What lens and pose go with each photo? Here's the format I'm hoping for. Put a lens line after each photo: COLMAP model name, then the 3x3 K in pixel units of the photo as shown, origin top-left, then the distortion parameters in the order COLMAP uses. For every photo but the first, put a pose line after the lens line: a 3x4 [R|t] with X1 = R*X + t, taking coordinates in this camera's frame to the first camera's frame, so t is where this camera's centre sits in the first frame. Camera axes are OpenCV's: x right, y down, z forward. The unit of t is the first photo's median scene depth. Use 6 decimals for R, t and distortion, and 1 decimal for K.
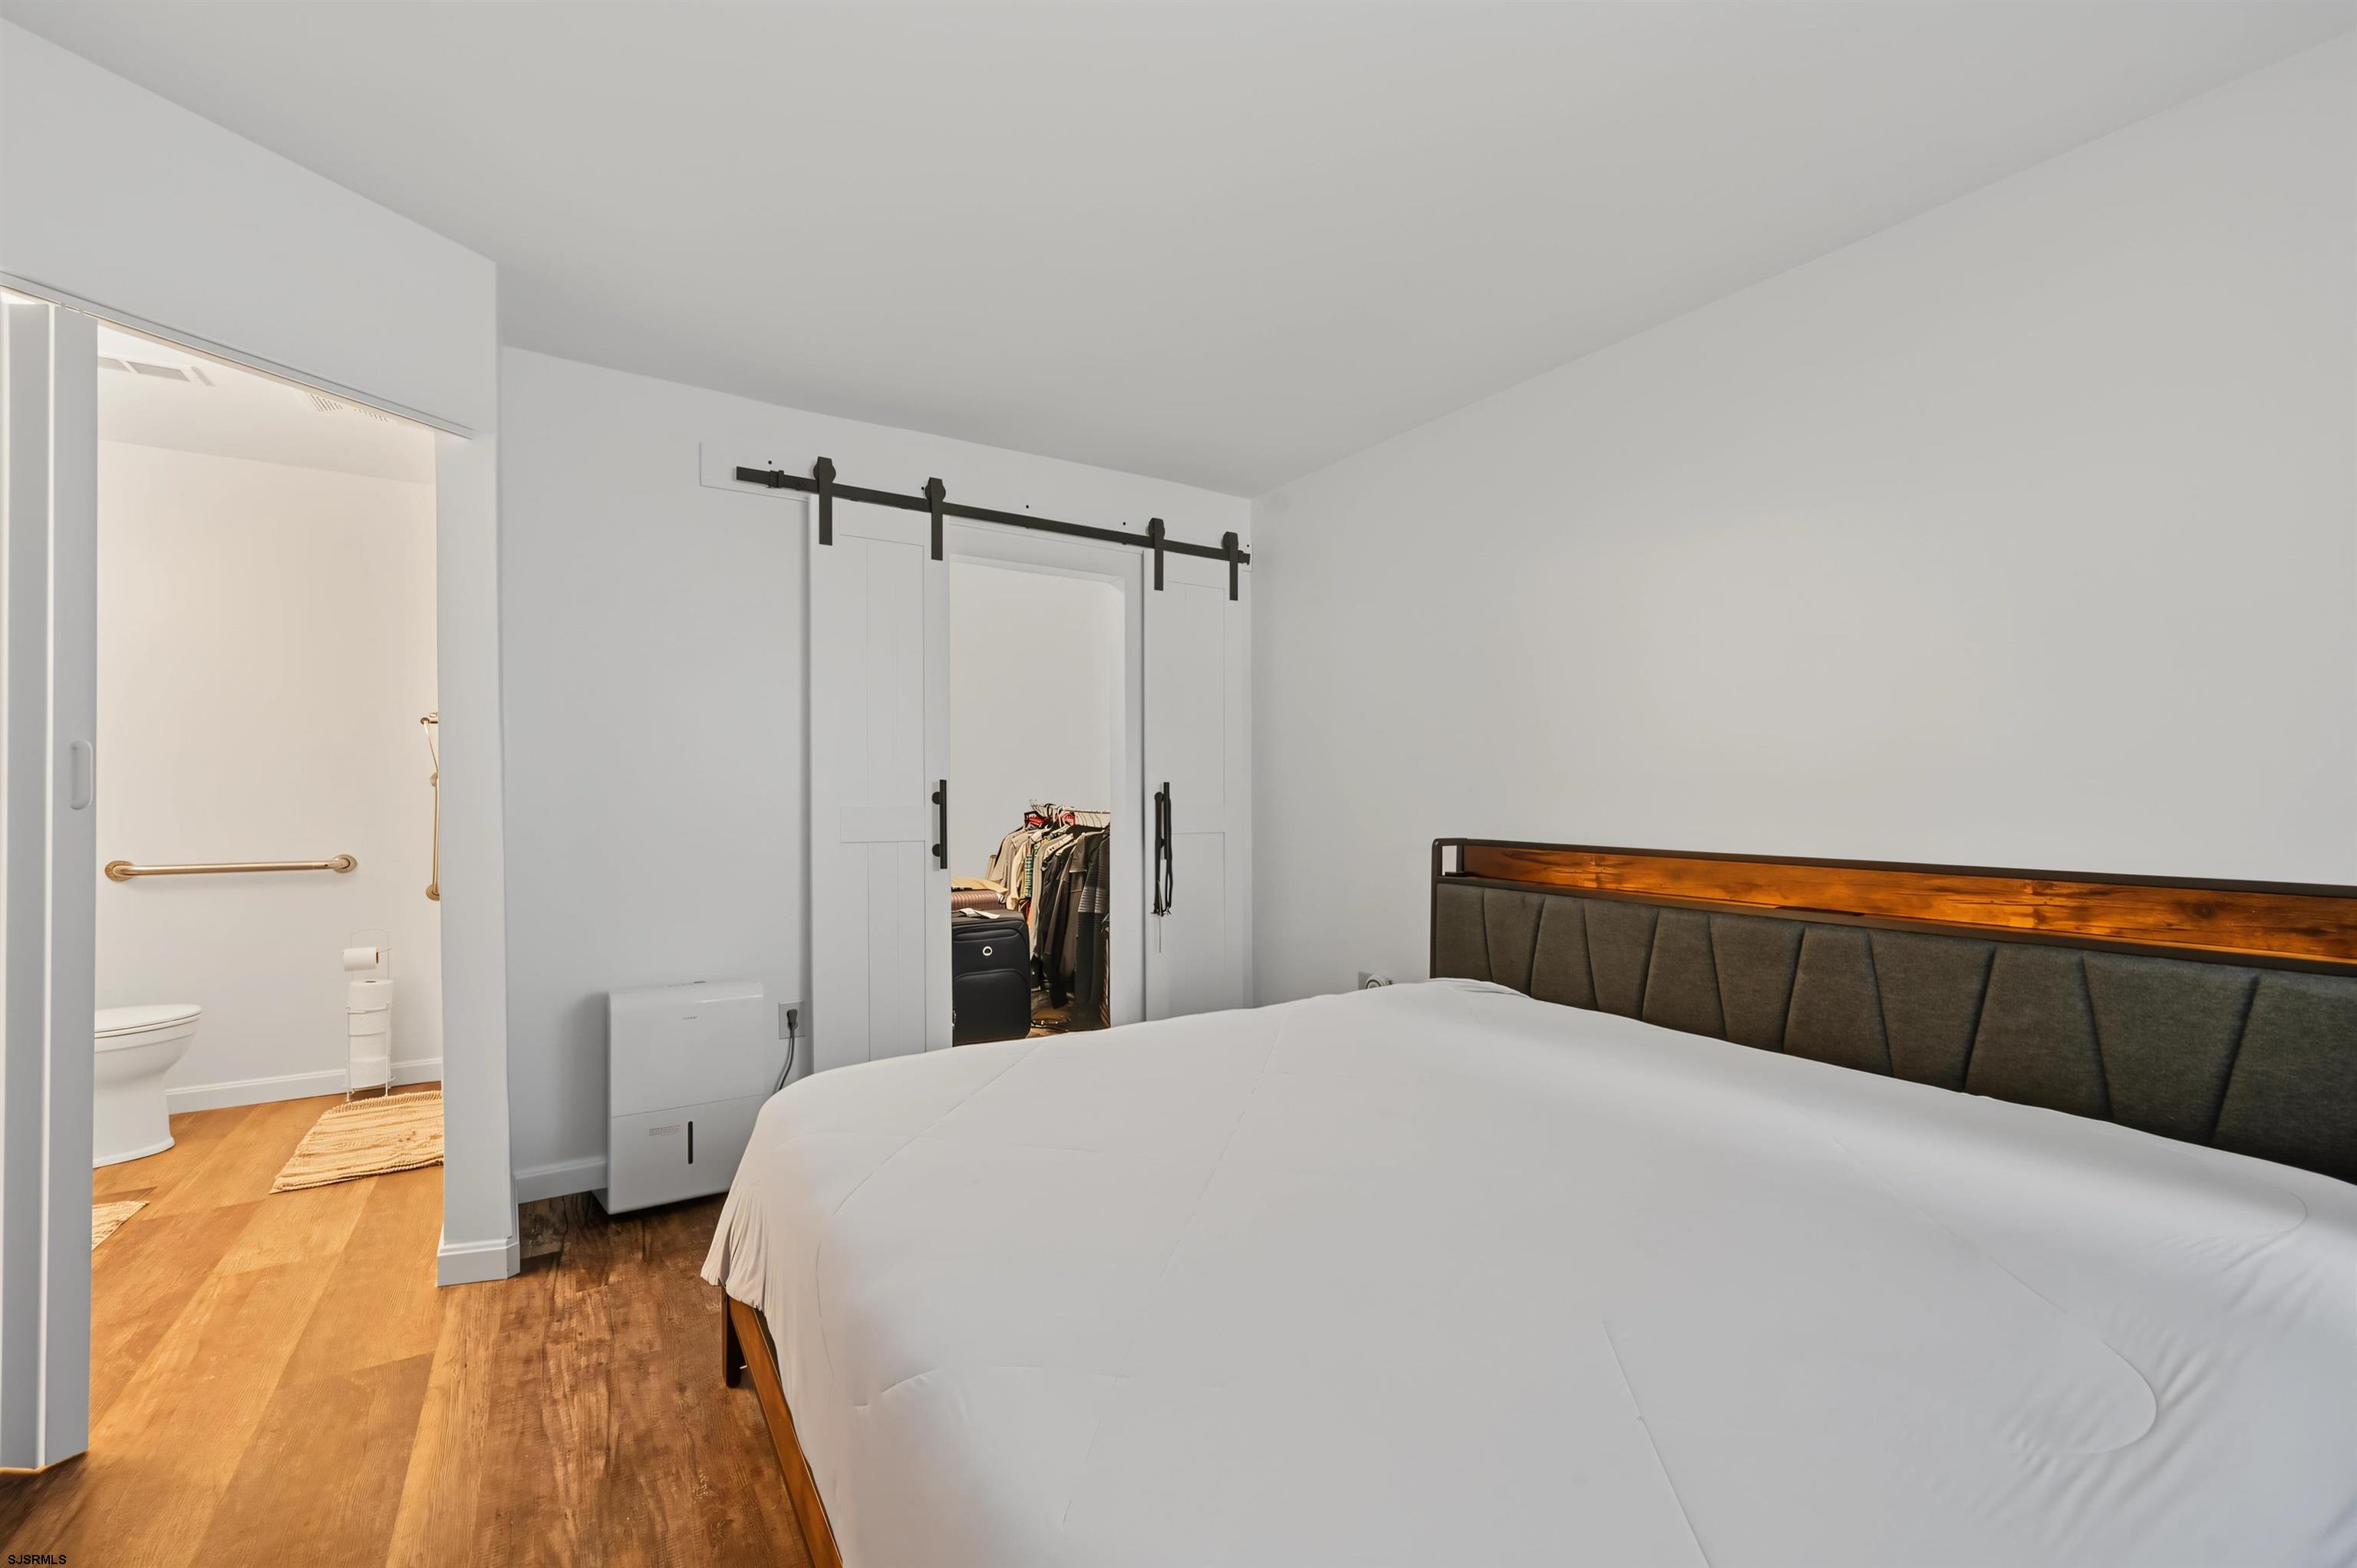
lens RADIAL K [[944.1, 0, 1172.3], [0, 944.1, 787.8], [0, 0, 1]] dist [0.001598, -0.000563]
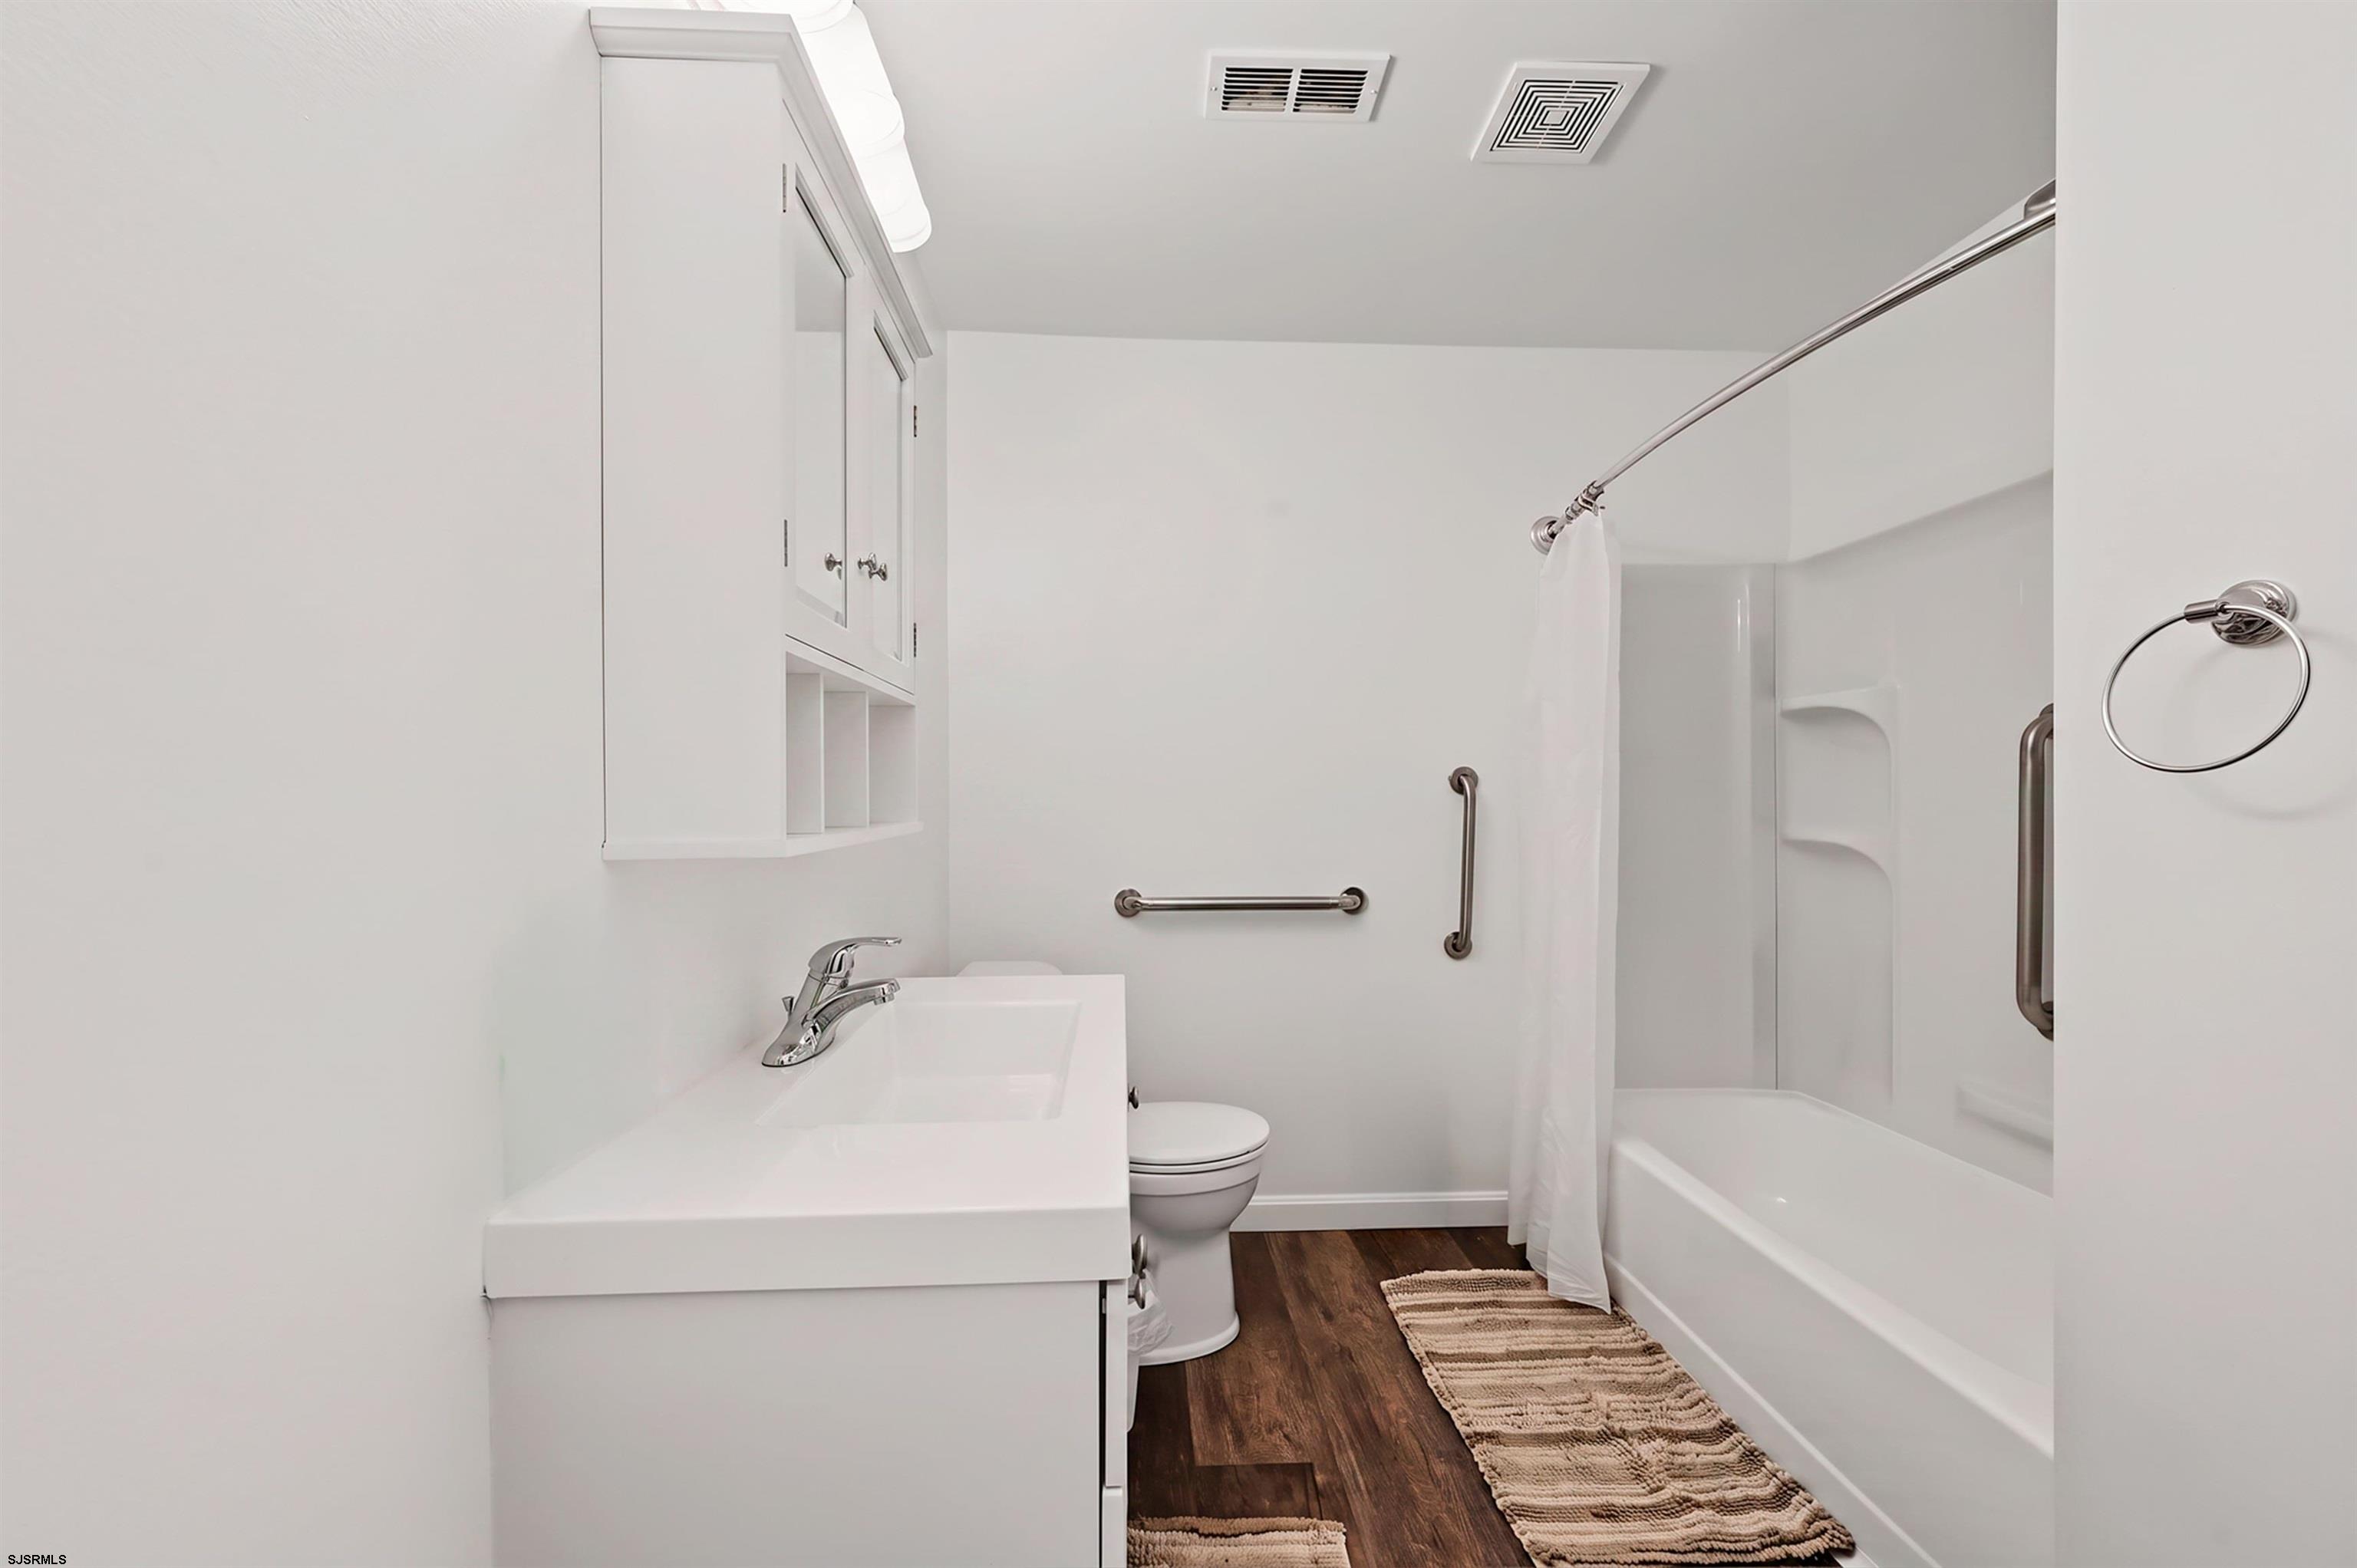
lens RADIAL K [[944.1, 0, 1179.1], [0, 944.1, 781.9], [0, 0, 1]] dist [0.001598, -0.000563]
pose [[0.869476, -0.003982, -0.493960, -0.262005], [0.008518, 0.999940, 0.006933, -0.004655], [0.493903, -0.010235, 0.869457, 0.136295]]
